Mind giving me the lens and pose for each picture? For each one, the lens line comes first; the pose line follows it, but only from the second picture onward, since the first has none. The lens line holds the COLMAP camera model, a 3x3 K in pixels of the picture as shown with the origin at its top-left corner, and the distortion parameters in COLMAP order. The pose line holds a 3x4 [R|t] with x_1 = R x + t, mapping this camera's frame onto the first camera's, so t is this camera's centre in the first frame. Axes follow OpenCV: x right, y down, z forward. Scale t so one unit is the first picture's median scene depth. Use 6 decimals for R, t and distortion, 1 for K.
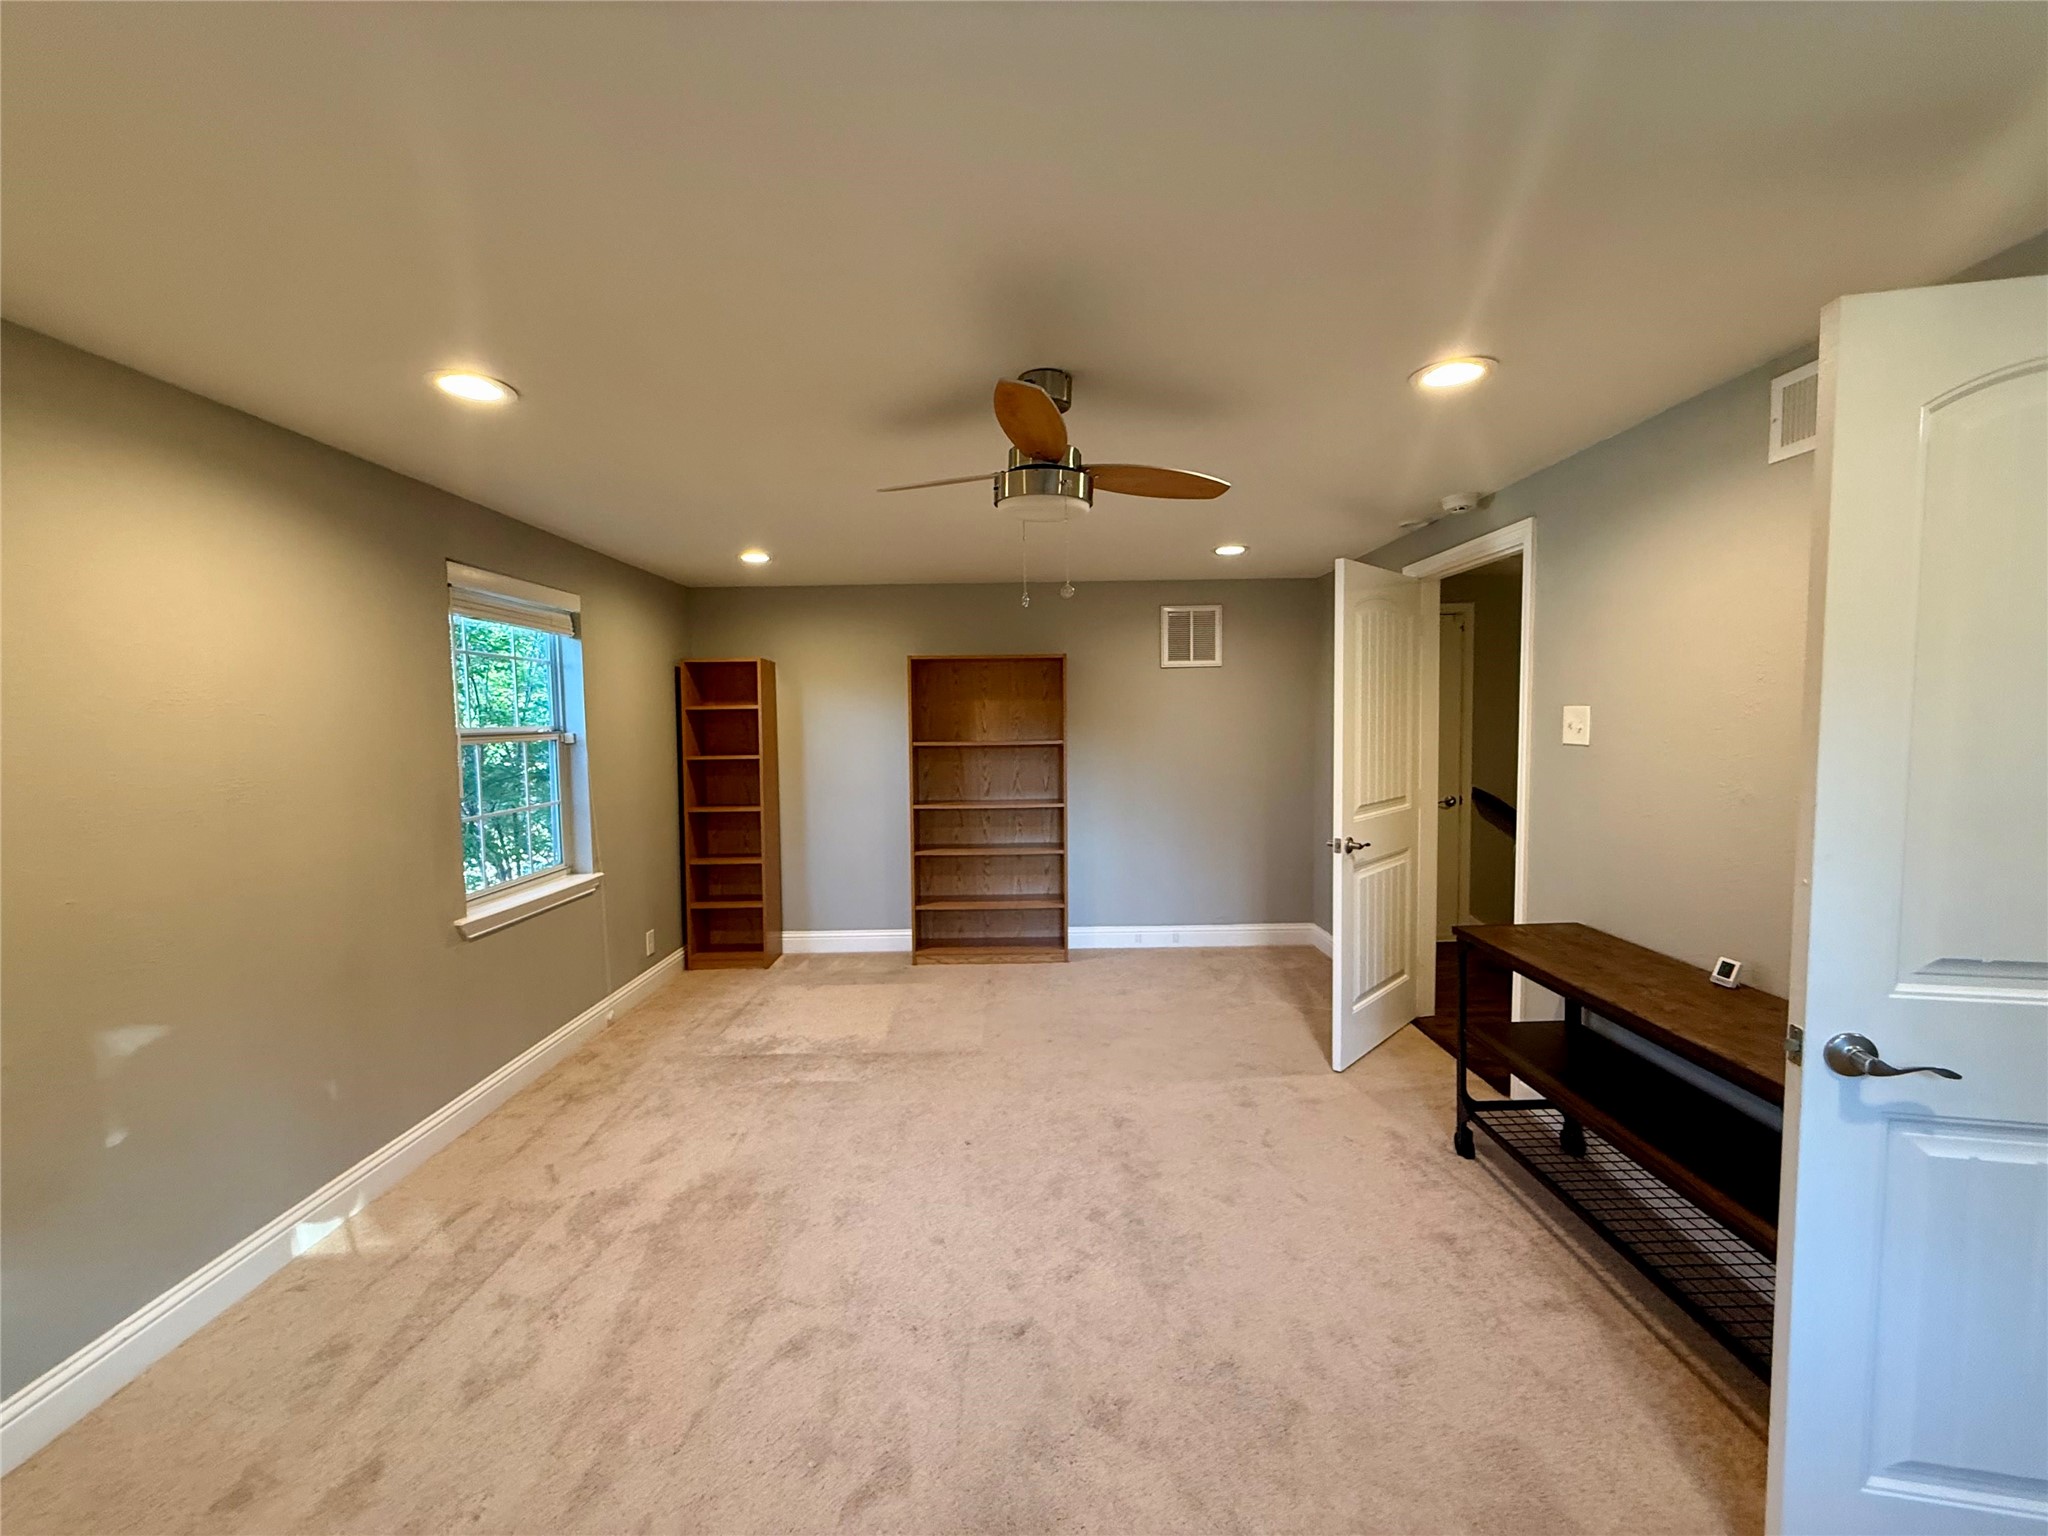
lens RADIAL K [[815.1, 0, 1023.7], [0, 815.1, 771.5], [0, 0, 1]] dist [-0.000392, 0.000276]
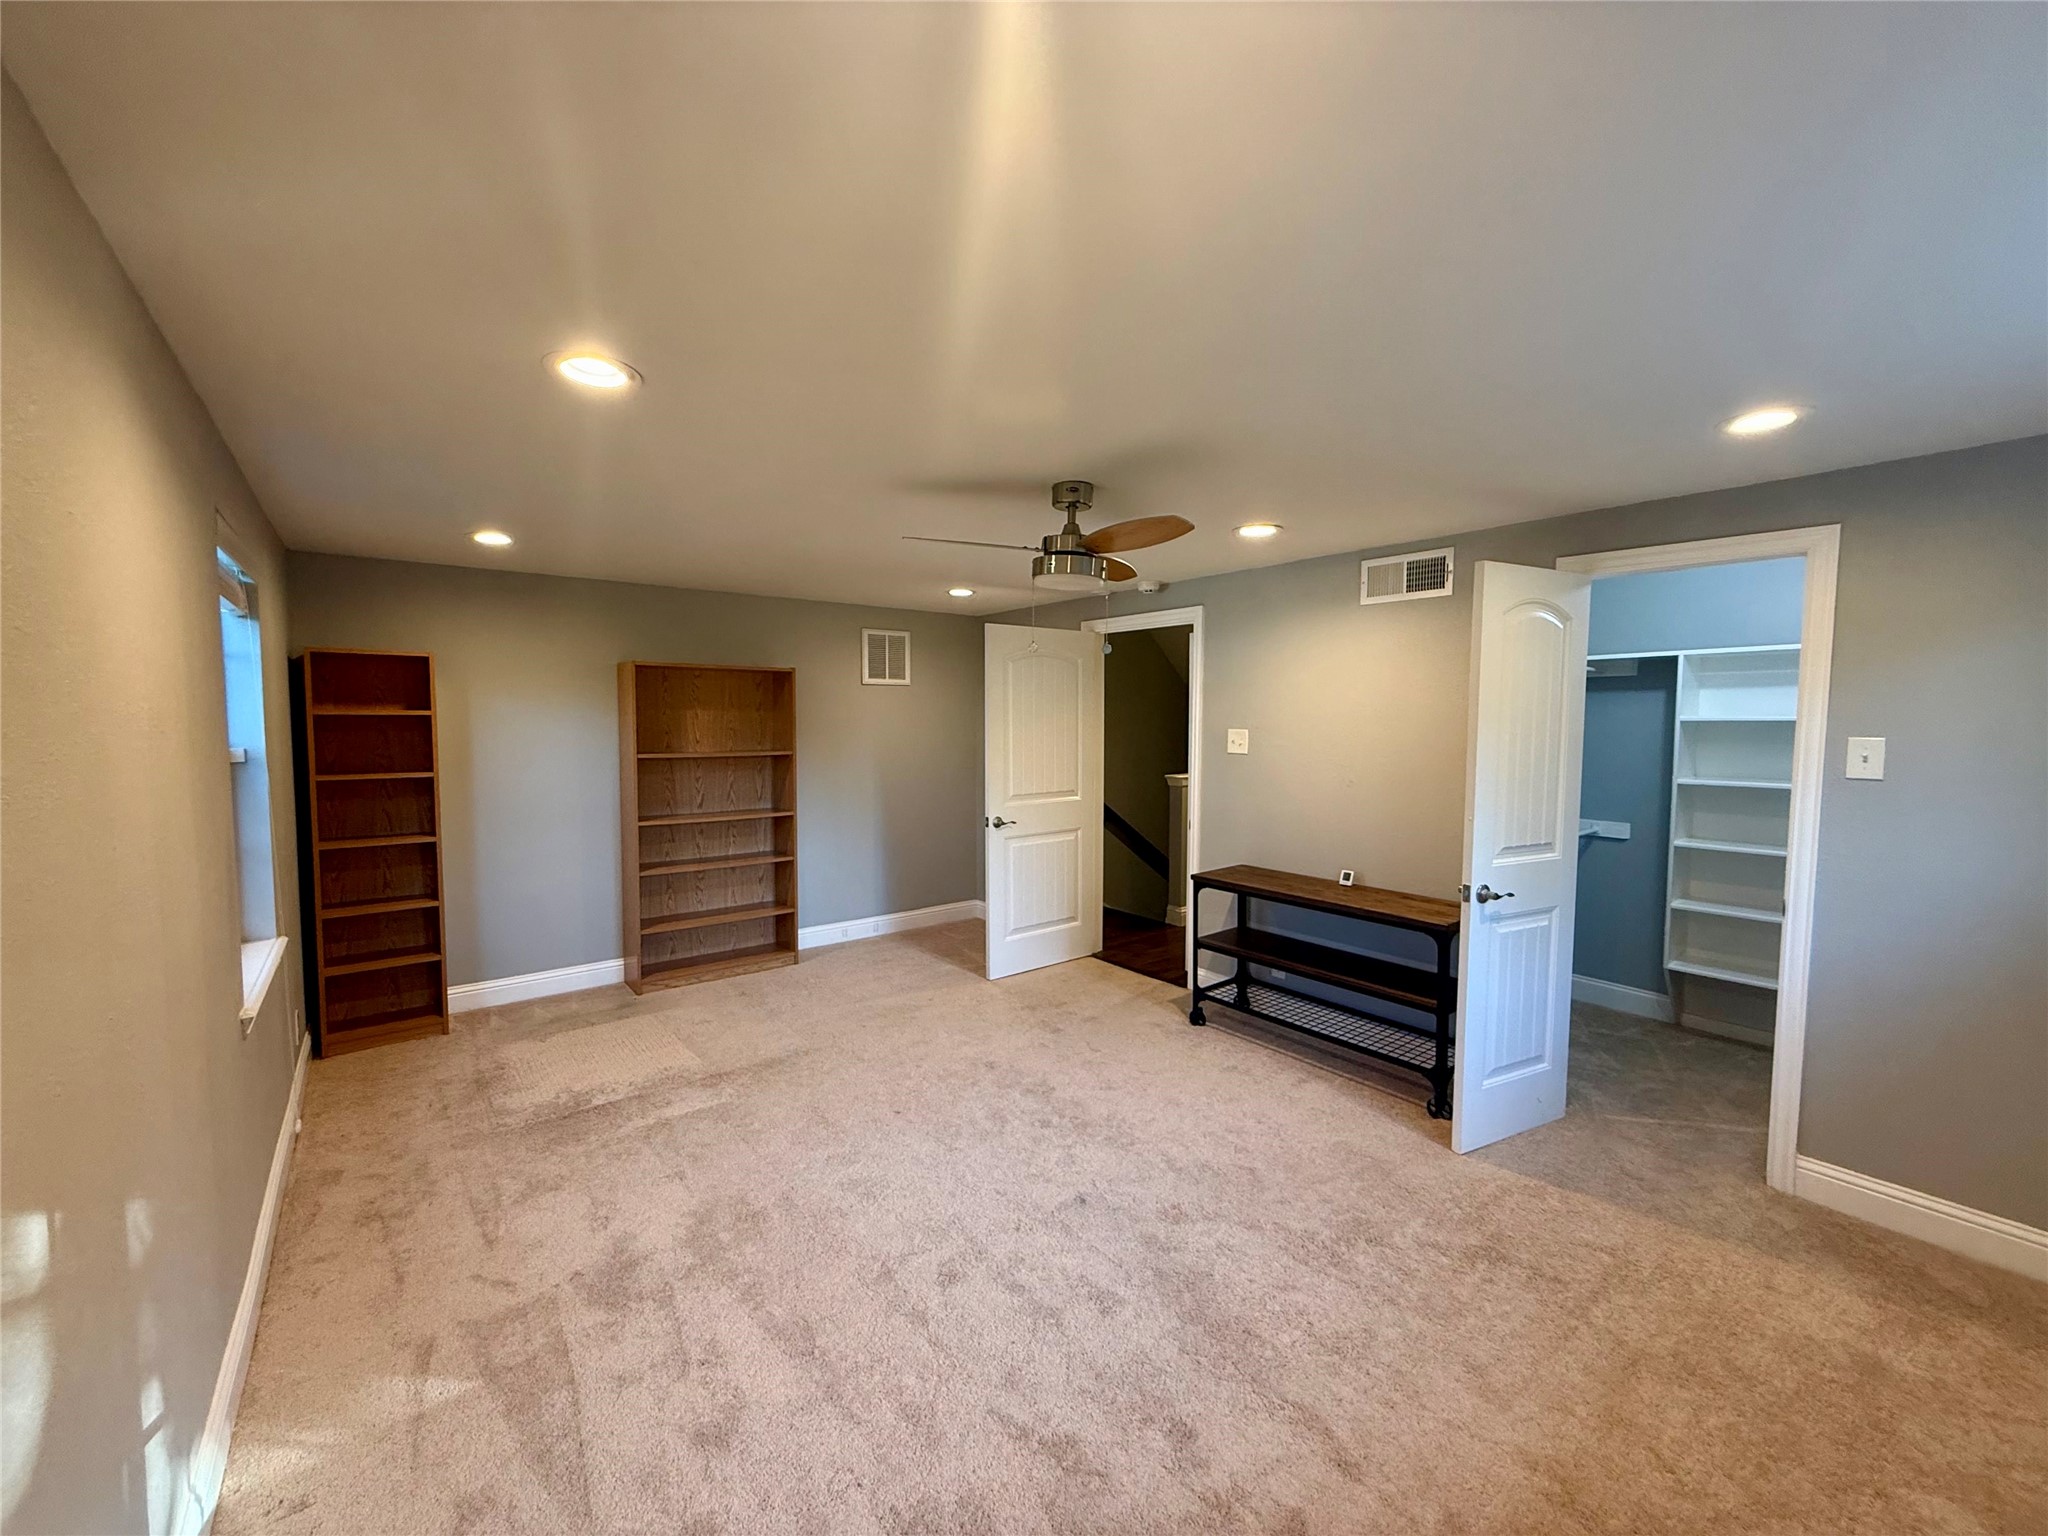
lens RADIAL K [[815.1, 0, 1018.7], [0, 815.1, 775.0], [0, 0, 1]] dist [-0.000392, 0.000276]
pose [[0.787123, -0.026423, 0.616230, -0.424996], [0.026525, 0.999608, 0.008981, -0.010969], [-0.616225, 0.009277, 0.787515, 0.003692]]
